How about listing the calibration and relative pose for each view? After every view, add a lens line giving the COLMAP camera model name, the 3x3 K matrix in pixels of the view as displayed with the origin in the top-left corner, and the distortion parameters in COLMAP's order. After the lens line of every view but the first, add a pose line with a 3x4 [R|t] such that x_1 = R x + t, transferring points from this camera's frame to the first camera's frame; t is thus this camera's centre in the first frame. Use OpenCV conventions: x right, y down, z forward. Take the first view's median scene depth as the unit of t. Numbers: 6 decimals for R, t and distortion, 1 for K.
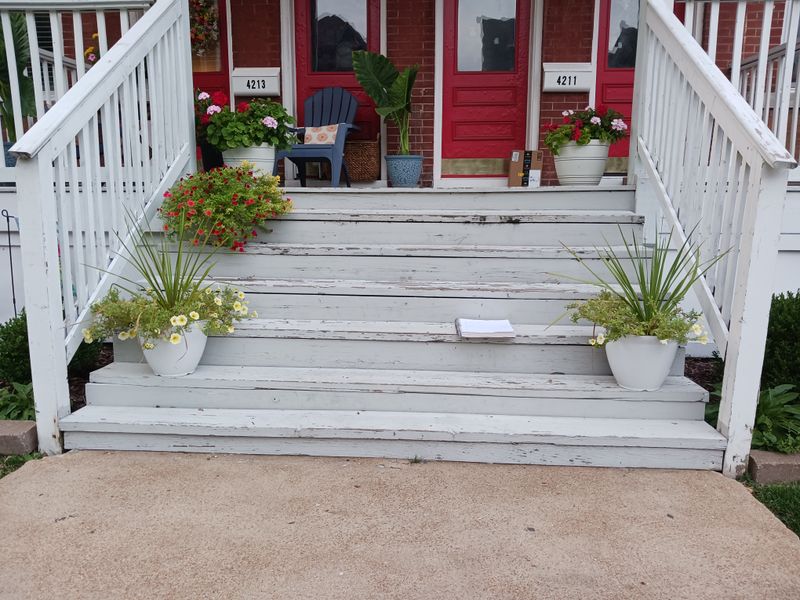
lens RADIAL K [[644.0, 0, 401.9], [0, 644.0, 289.2], [0, 0, 1]] dist [0.072171, -0.113489]
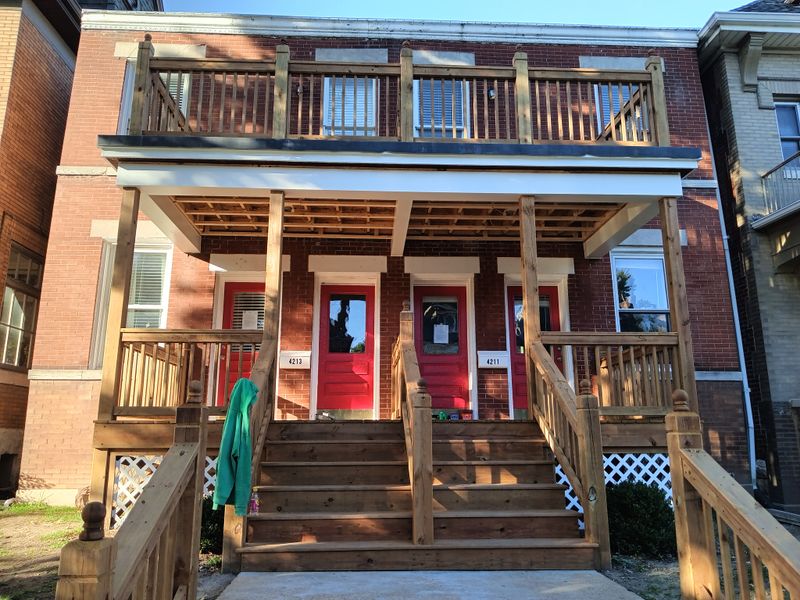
lens RADIAL K [[600.7, 0, 397.9], [0, 600.7, 296.7], [0, 0, 1]] dist [0.035132, -0.076223]
pose [[0.995103, 0.020125, 0.096769, -0.128186], [0.016814, 0.930310, -0.366389, 0.069824], [-0.097399, 0.366223, 0.925416, -0.414664]]
